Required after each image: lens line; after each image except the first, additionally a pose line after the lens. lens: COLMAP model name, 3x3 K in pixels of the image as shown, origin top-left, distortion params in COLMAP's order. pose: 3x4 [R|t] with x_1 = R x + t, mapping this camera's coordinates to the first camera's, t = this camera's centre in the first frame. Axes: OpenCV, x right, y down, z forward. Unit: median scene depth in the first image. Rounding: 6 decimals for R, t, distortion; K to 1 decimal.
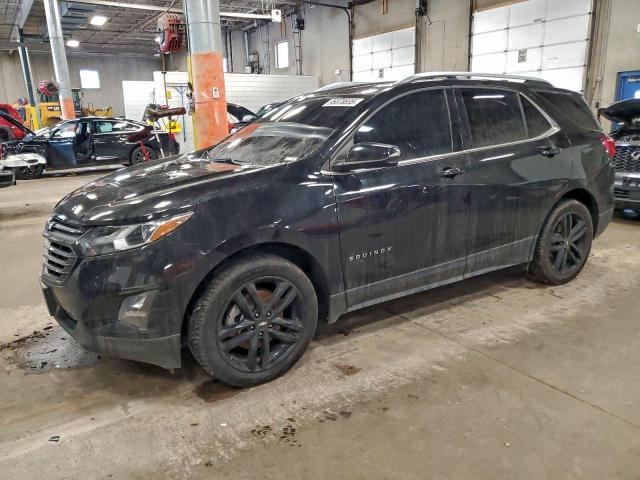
lens RADIAL K [[500.8, 0, 320.0], [0, 500.8, 240.0], [0, 0, 1]] dist [-0.008548, 0.052313]
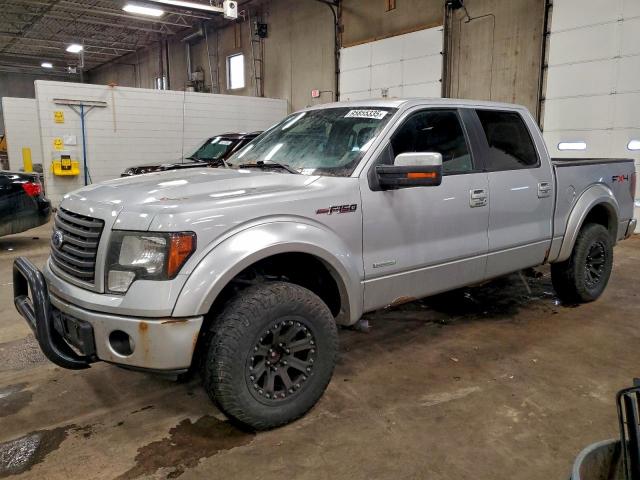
lens RADIAL K [[500.8, 0, 320.0], [0, 500.8, 240.0], [0, 0, 1]] dist [-0.008548, 0.052313]
pose [[0.994513, 0.001415, 0.104603, -0.035780], [0.005413, 0.997873, -0.064959, -0.084103], [-0.104473, 0.065169, 0.992390, 0.317868]]
